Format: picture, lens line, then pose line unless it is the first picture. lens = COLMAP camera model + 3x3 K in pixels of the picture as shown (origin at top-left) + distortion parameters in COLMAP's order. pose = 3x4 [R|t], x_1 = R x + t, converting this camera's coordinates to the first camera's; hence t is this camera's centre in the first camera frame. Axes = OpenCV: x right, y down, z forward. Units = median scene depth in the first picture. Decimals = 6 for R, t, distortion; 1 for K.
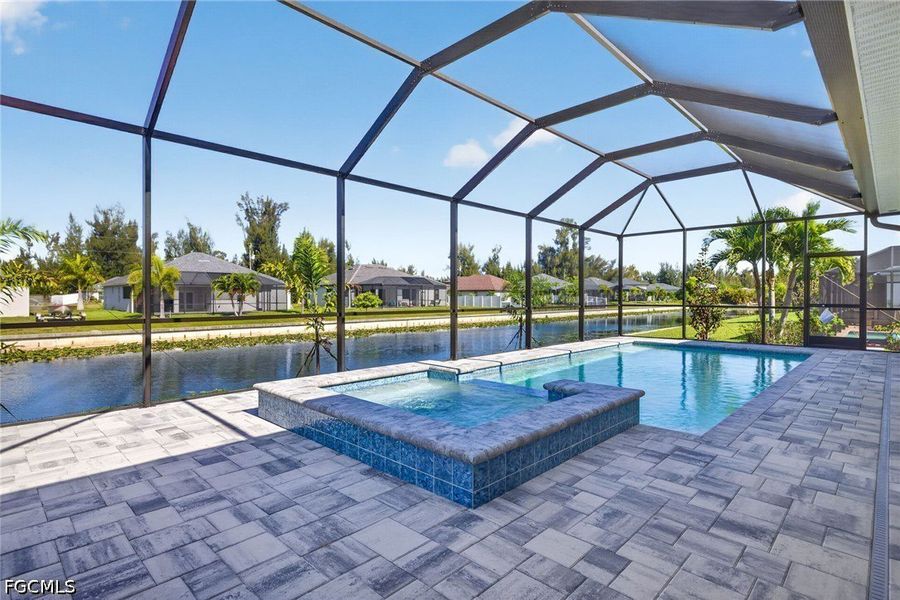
lens RADIAL K [[451.3, 0, 451.8], [0, 451.3, 299.9], [0, 0, 1]] dist [0.003043, 0.000132]
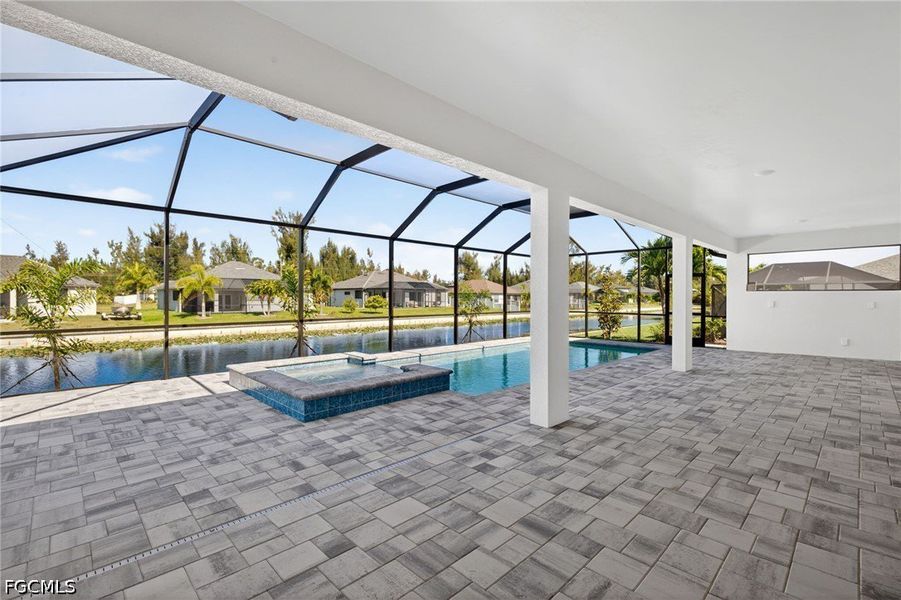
lens RADIAL K [[397.6, 0, 453.8], [0, 397.6, 298.6], [0, 0, 1]] dist [0.001472, 0.000066]
pose [[0.999804, 0.003102, -0.019535, 0.132570], [-0.003180, 0.999987, -0.004003, -0.017670], [0.019522, 0.004064, 0.999801, -0.140908]]
